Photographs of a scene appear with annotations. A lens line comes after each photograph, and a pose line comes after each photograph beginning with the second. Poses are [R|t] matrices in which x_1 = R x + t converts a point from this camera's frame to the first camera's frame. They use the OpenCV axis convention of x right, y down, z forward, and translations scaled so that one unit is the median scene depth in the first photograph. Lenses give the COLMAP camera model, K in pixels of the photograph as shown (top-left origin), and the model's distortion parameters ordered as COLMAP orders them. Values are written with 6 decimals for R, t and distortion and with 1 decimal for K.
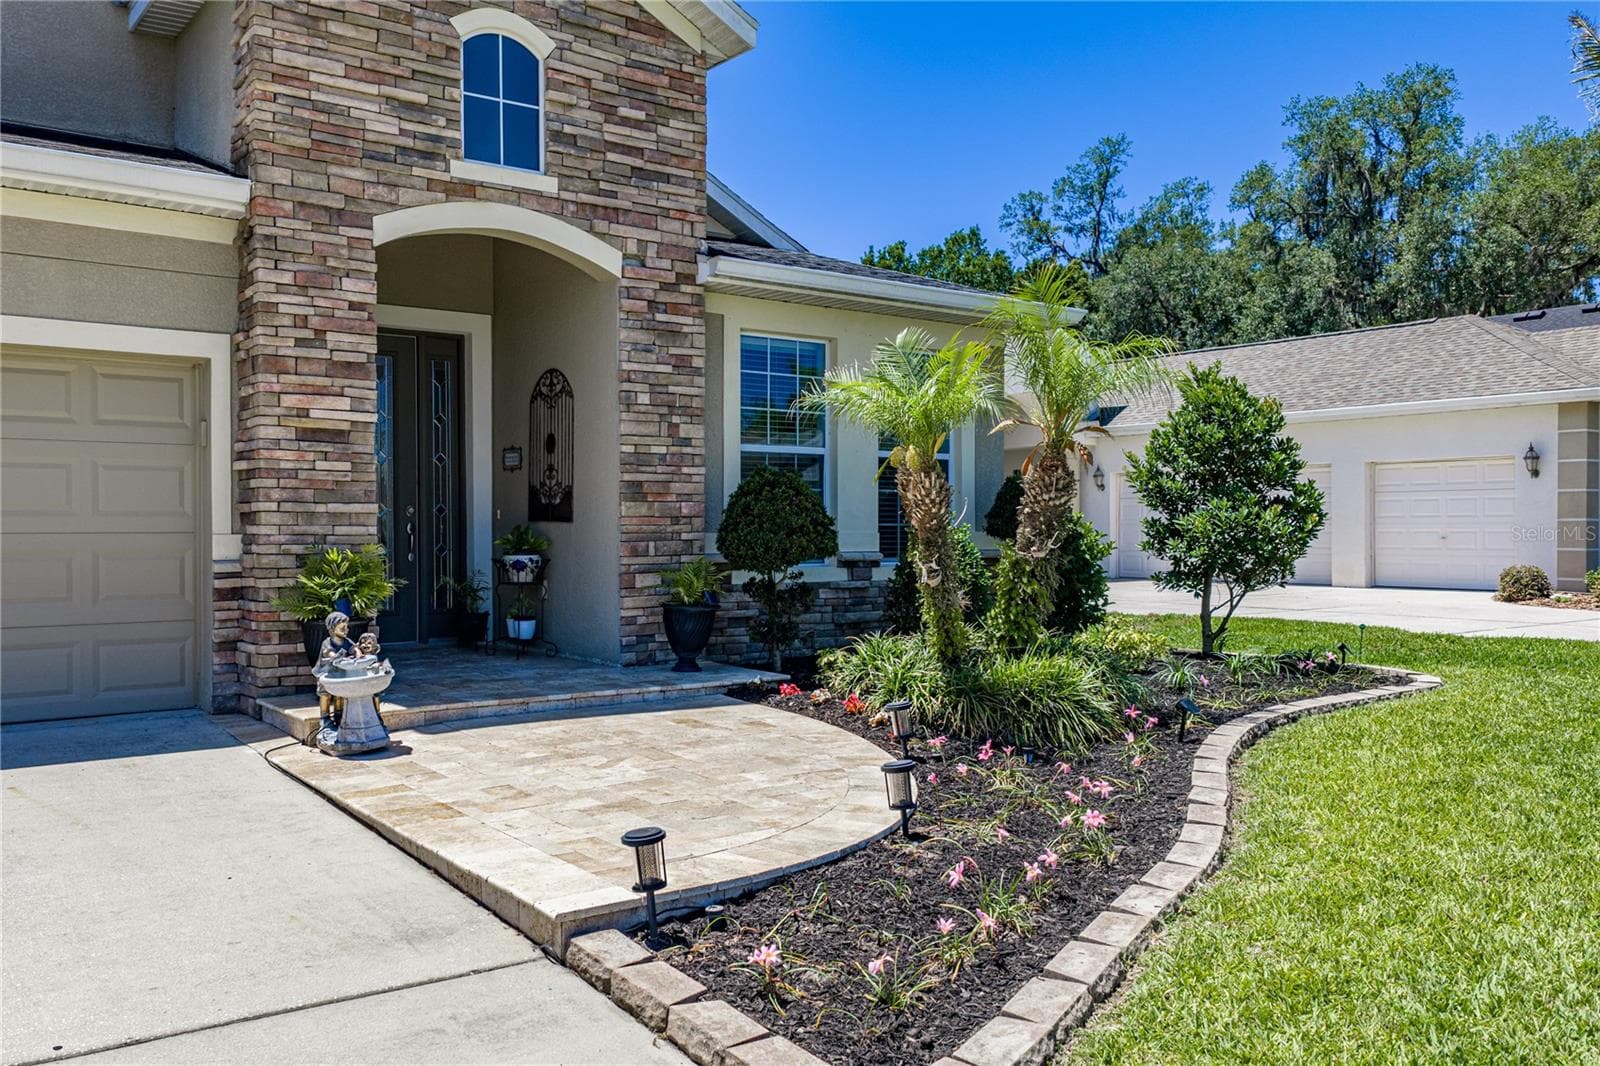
lens RADIAL K [[1331.8, 0, 800.8], [0, 1331.8, 536.3], [0, 0, 1]] dist [0.032197, -0.009068]
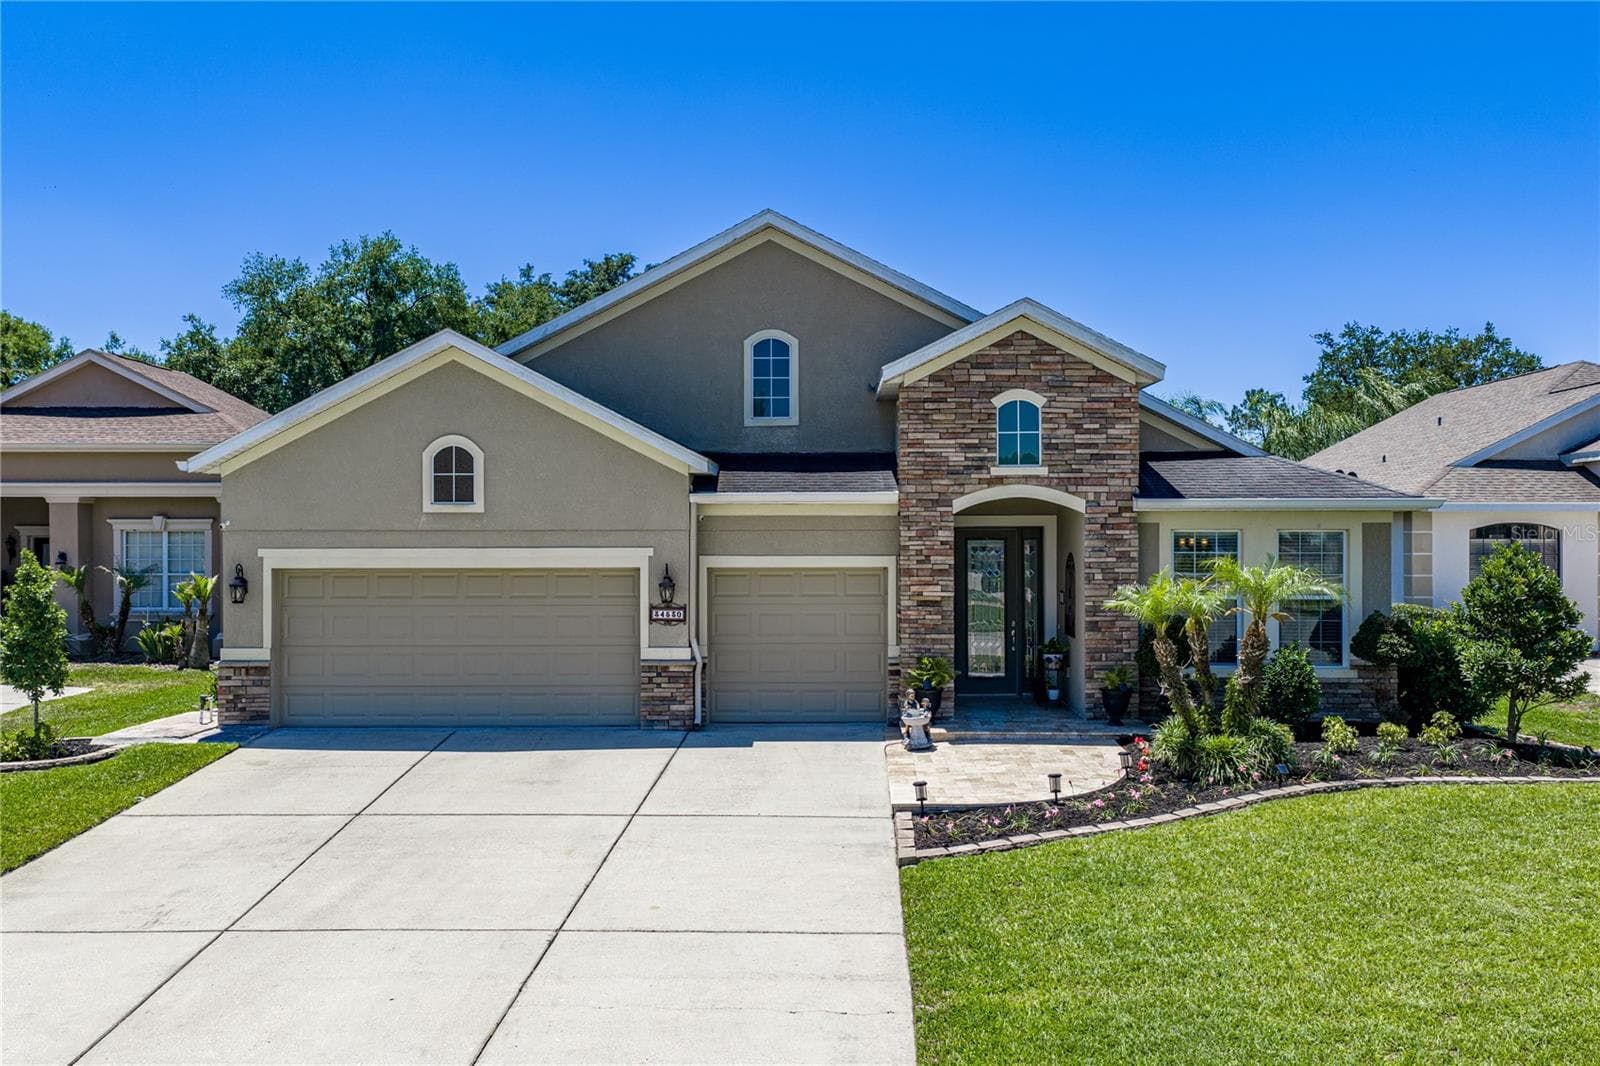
lens RADIAL K [[1331.8, 0, 800.8], [0, 1331.8, 533.5], [0, 0, 1]] dist [0.032197, -0.009068]
pose [[0.782009, -0.000481, -0.623267, 0.804853], [-0.003525, 0.999980, -0.005195, -0.170498], [0.623257, 0.006259, 0.781992, -0.804874]]
